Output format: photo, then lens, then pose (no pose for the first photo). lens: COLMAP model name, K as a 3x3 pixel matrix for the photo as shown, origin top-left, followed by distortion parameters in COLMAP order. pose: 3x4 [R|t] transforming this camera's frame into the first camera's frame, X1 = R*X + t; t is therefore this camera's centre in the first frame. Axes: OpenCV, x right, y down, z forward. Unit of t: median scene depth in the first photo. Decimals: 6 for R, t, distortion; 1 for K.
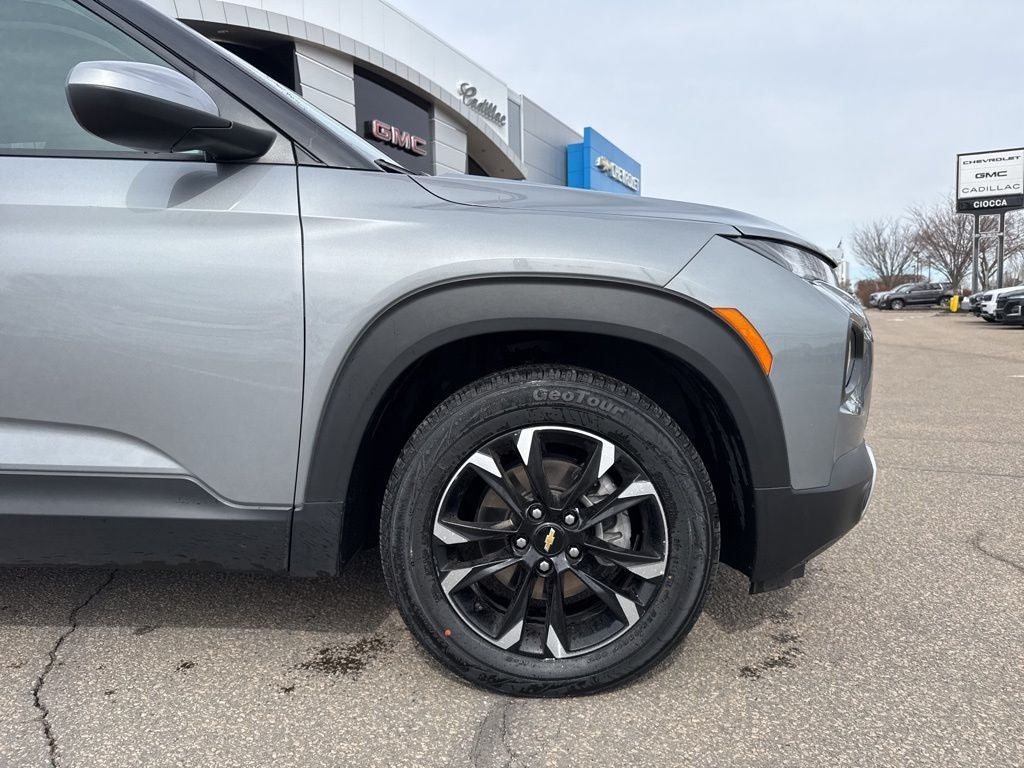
lens RADIAL K [[738.6, 0, 512.0], [0, 738.6, 384.0], [0, 0, 1]] dist [0.000402, -0.014469]
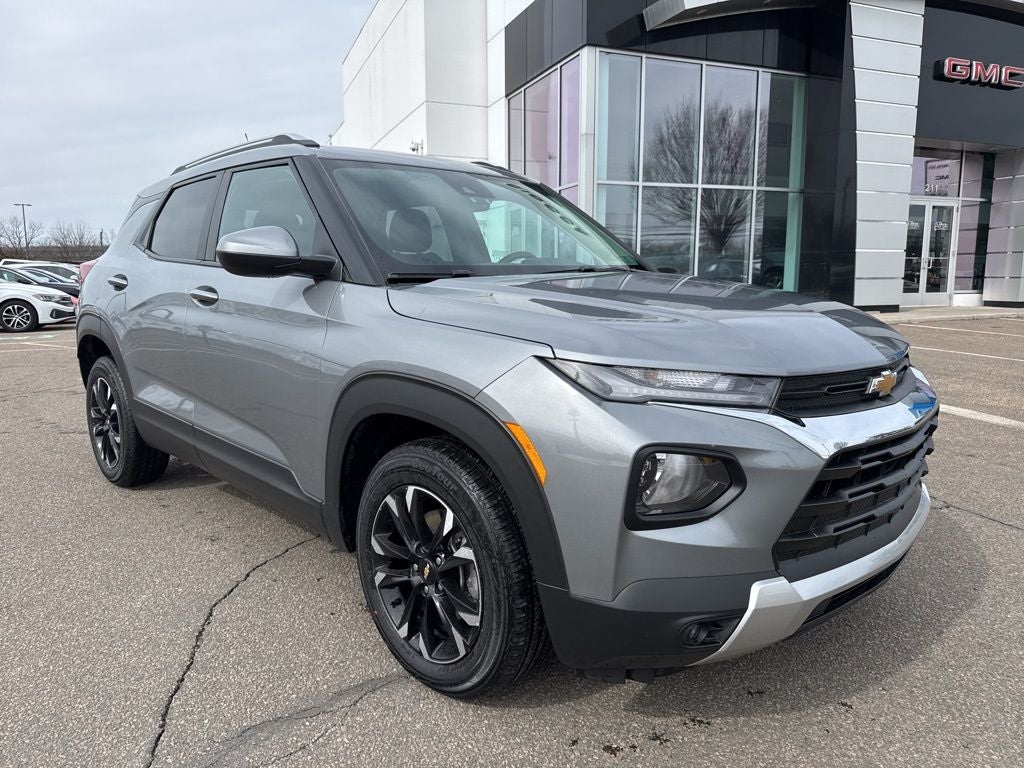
lens RADIAL K [[738.6, 0, 512.0], [0, 738.6, 384.0], [0, 0, 1]] dist [0.000402, -0.014469]
pose [[0.696305, 0.119881, -0.707664, 1.055494], [-0.068421, 0.992549, 0.100818, -0.266795], [0.714478, -0.021781, 0.699319, 0.189757]]
